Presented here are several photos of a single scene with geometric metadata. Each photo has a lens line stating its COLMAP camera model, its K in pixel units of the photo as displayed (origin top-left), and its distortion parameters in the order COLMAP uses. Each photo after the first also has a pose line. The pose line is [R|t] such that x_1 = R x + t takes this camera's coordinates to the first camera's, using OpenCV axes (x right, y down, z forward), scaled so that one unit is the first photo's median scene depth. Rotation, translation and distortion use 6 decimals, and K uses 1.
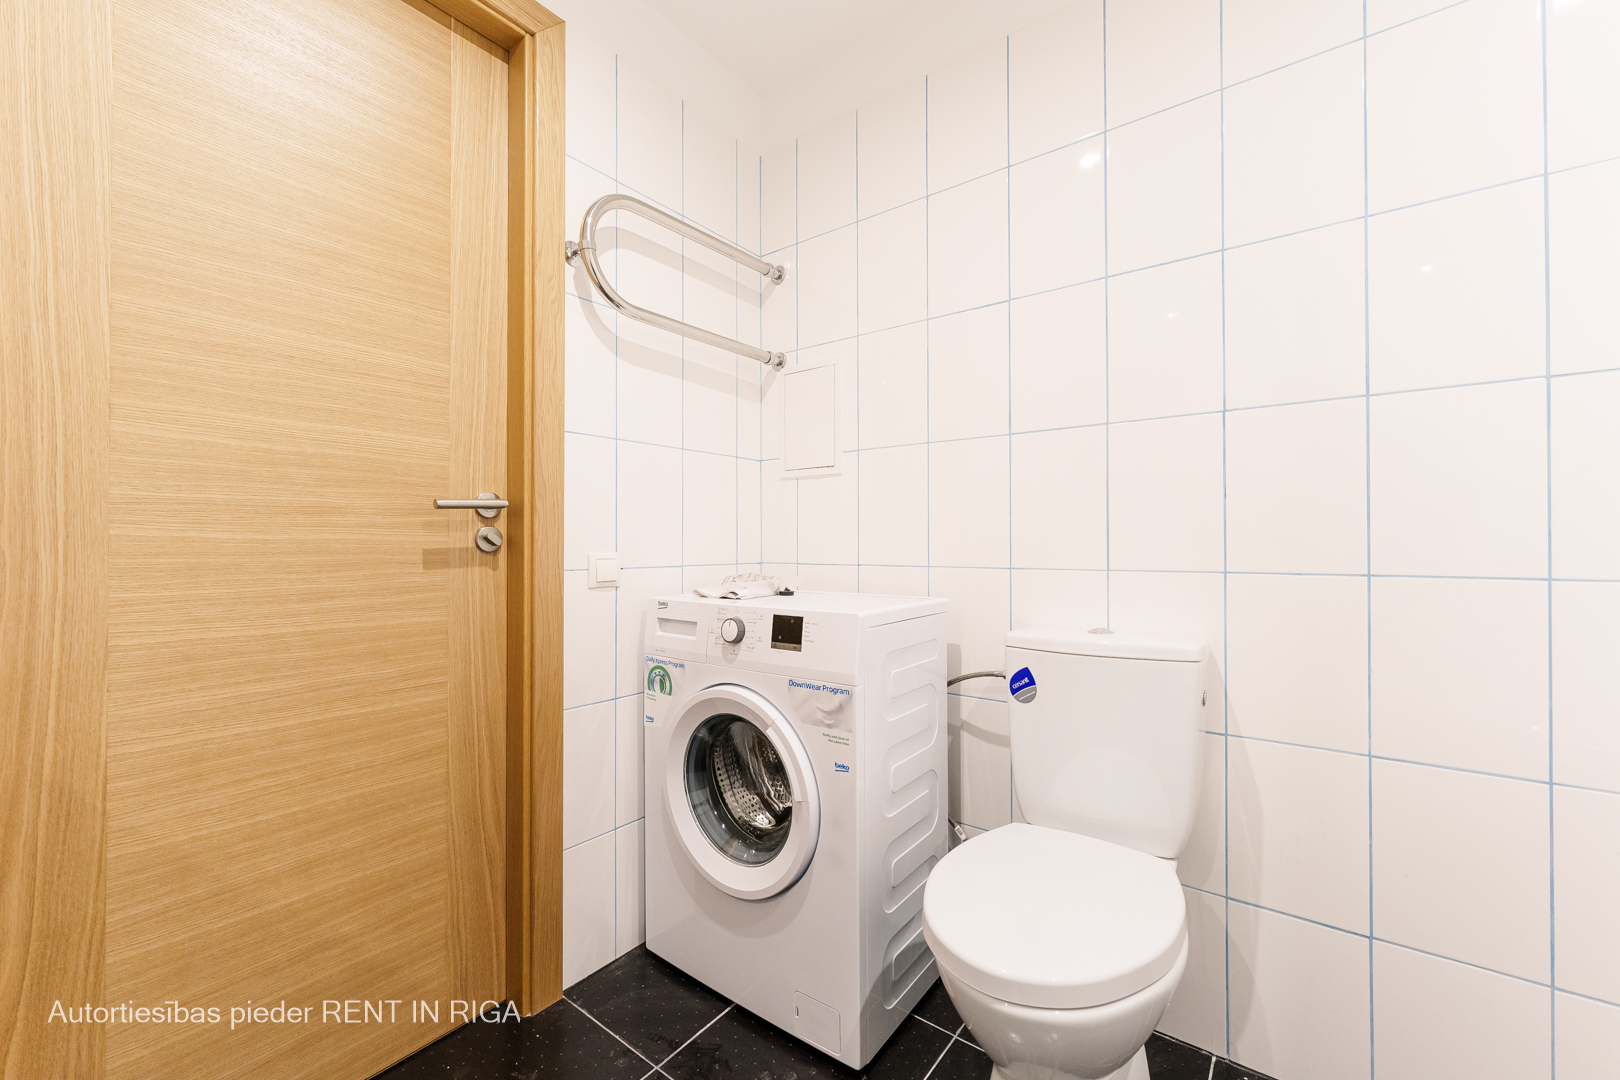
lens RADIAL K [[648.9, 0, 820.2], [0, 648.9, 530.9], [0, 0, 1]] dist [0.000332, 0.000047]
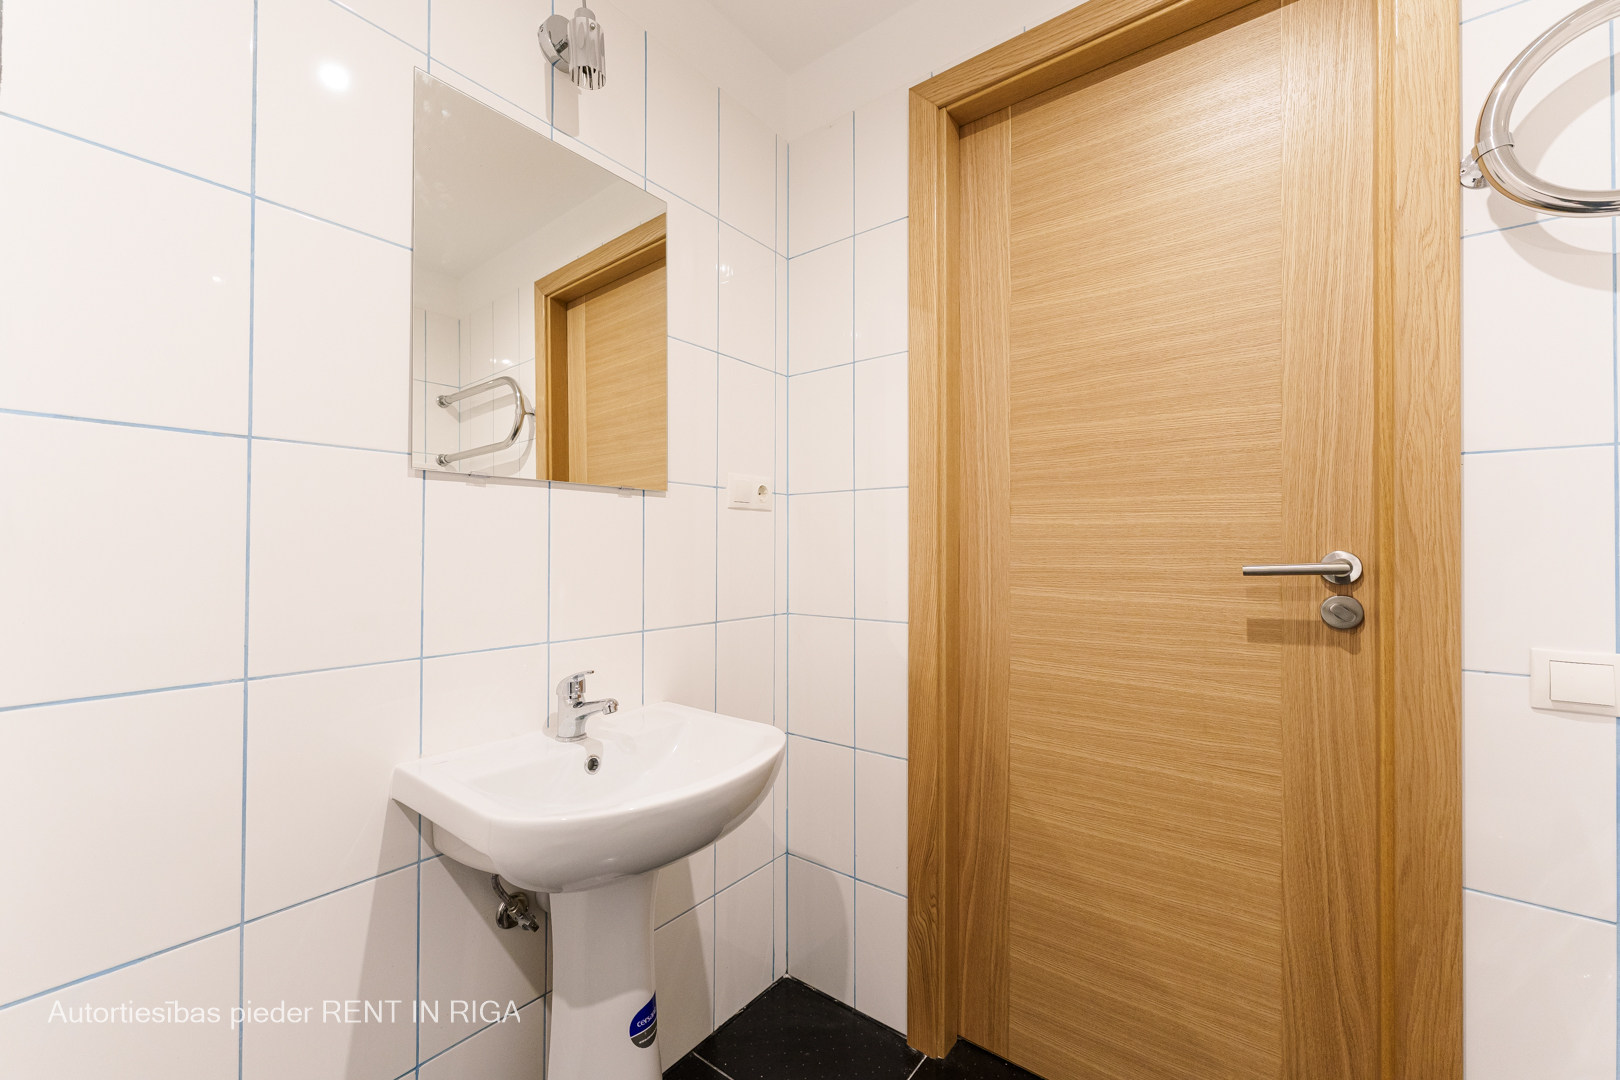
lens RADIAL K [[648.9, 0, 813.2], [0, 648.9, 536.6], [0, 0, 1]] dist [0.000332, 0.000047]
pose [[-0.007742, -0.015100, -0.999856, 0.299817], [0.011161, 0.999822, -0.015186, -0.081002], [0.999908, -0.011277, -0.007572, 0.422714]]
